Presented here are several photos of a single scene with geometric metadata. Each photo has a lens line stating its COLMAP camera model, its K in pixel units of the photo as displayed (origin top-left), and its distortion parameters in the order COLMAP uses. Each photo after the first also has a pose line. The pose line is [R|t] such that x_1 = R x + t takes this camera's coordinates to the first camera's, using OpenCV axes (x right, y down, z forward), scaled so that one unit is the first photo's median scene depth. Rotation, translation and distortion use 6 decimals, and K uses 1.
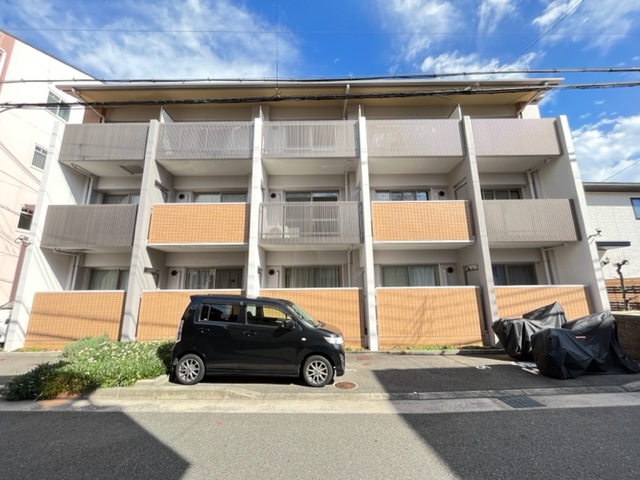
lens RADIAL K [[232.2, 0, 320.0], [0, 232.2, 240.0], [0, 0, 1]] dist [0.001113, -0.004040]
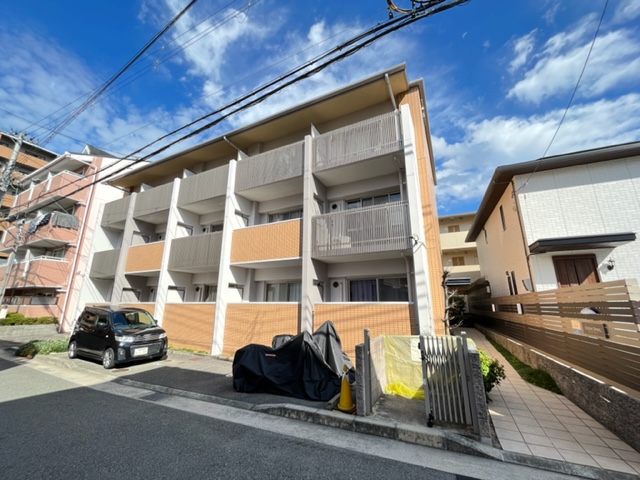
lens RADIAL K [[252.9, 0, 320.0], [0, 252.9, 240.0], [0, 0, 1]] dist [0.044714, 0.000055]
pose [[0.892421, -0.094074, -0.441287, 0.379459], [0.081314, 0.995542, -0.047789, -0.002778], [0.443816, 0.006765, 0.896092, 0.016200]]
